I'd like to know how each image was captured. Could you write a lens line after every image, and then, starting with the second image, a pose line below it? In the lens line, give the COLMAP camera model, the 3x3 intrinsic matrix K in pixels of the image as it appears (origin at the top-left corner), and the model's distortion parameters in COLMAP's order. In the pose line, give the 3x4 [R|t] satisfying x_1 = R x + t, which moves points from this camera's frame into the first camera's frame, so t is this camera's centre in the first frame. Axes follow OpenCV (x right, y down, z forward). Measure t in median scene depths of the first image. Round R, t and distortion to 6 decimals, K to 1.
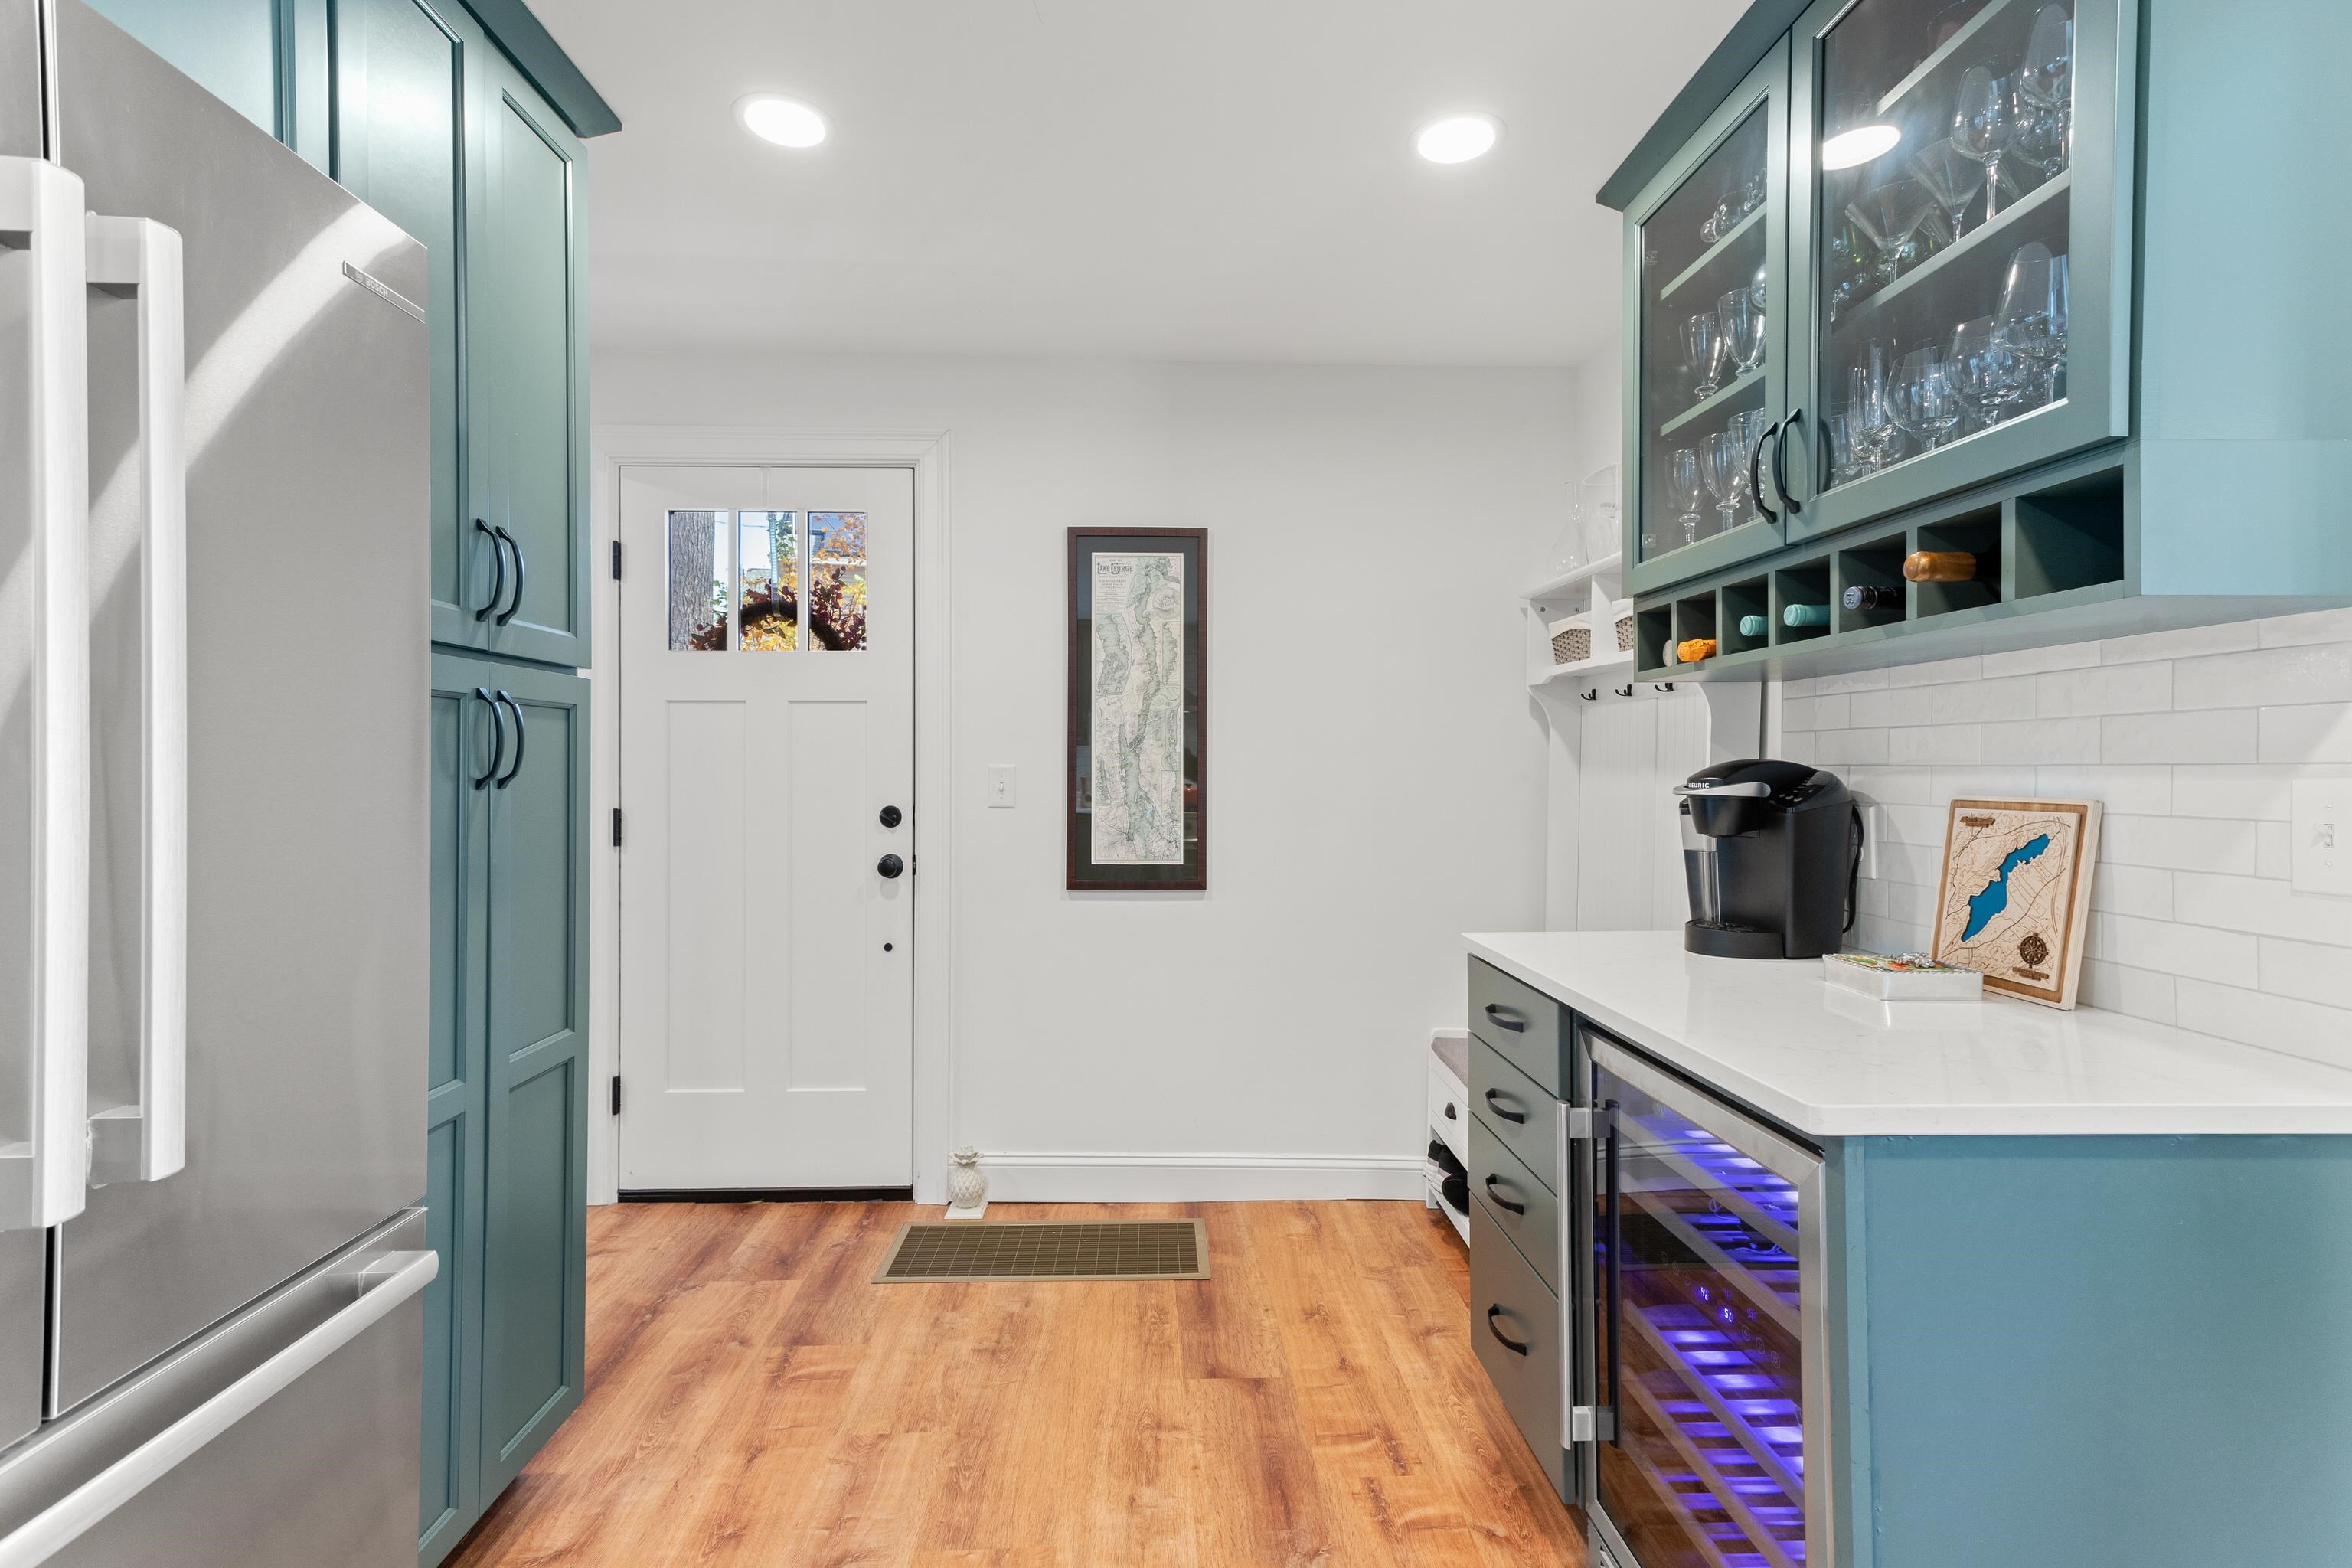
lens RADIAL K [[1106.4, 0, 1171.7], [0, 1106.4, 765.7], [0, 0, 1]] dist [0.023450, 0.003618]
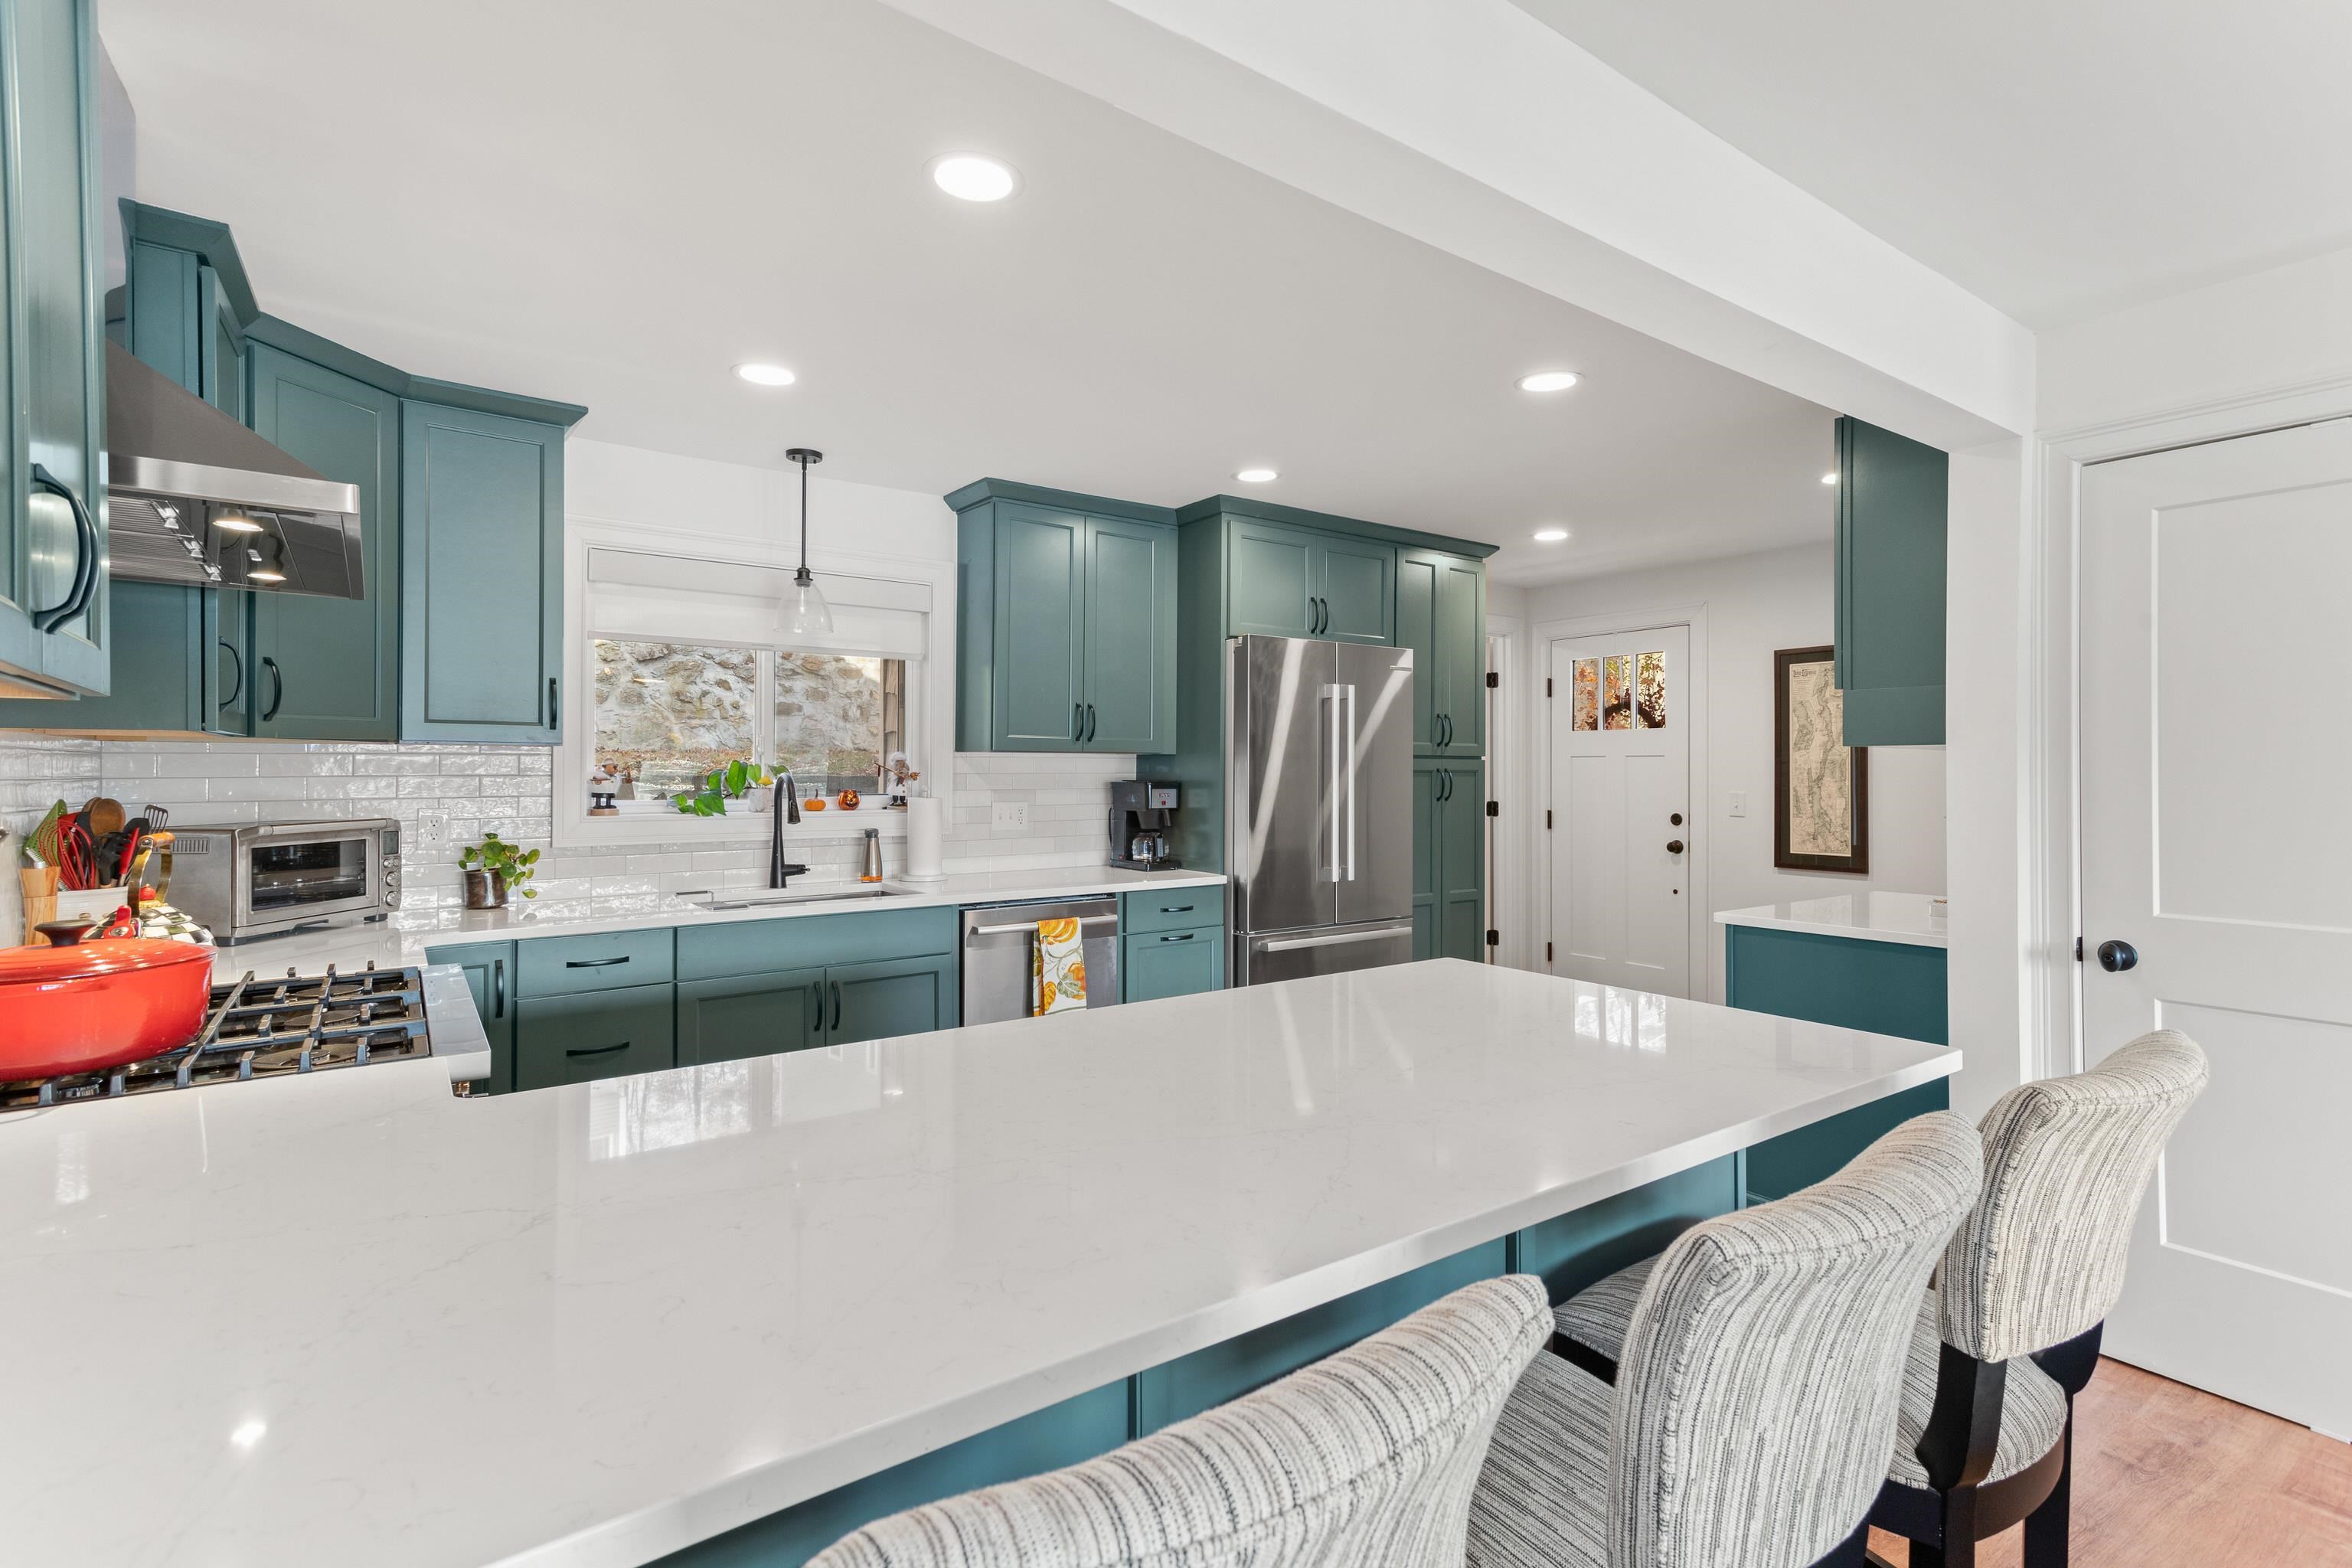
lens RADIAL K [[1108.7, 0, 1180.5], [0, 1108.7, 758.0], [0, 0, 1]] dist [0.016001, -0.000448]
pose [[0.559083, -0.010016, -0.829051, 1.271308], [-0.002856, 0.999898, -0.014006, -0.042571], [0.829107, 0.010198, 0.558997, -1.091875]]
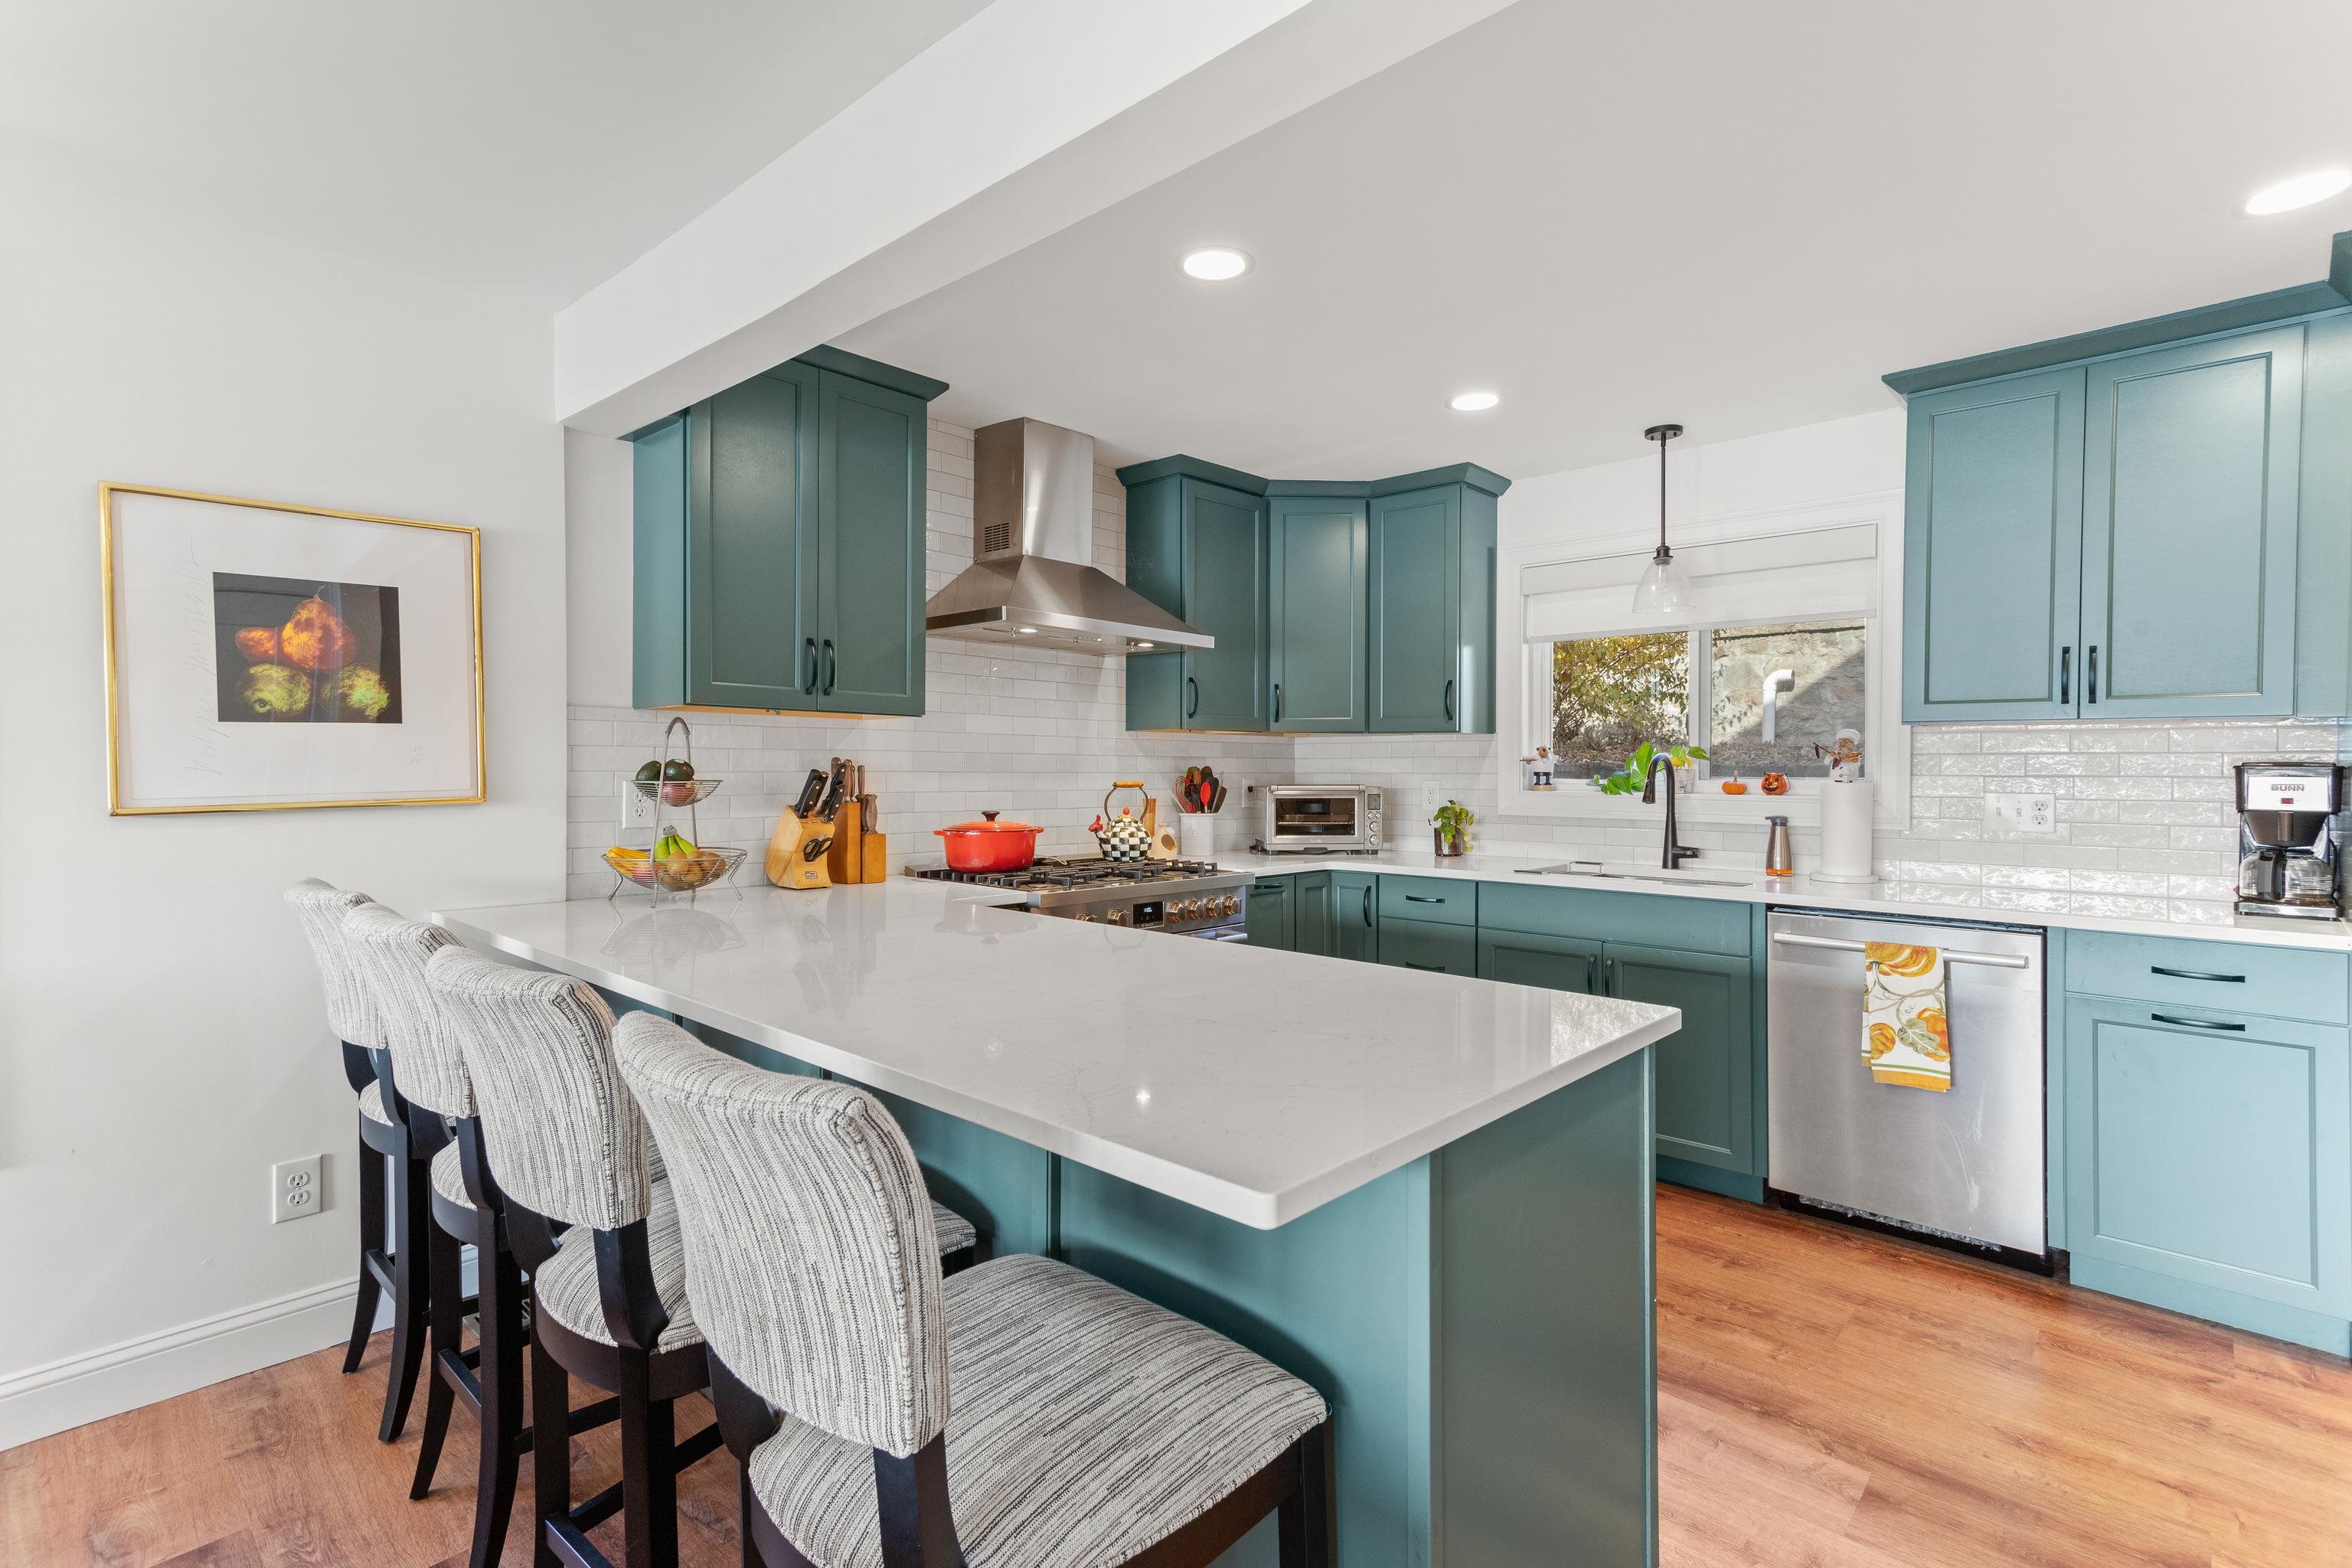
lens RADIAL K [[1106.4, 0, 1178.7], [0, 1106.4, 774.2], [0, 0, 1]] dist [0.023450, 0.003618]
pose [[-0.702751, 0.000537, -0.711435, 1.256615], [-0.007865, 0.999933, 0.008523, -0.016069], [0.711392, 0.011585, -0.702700, 0.177763]]
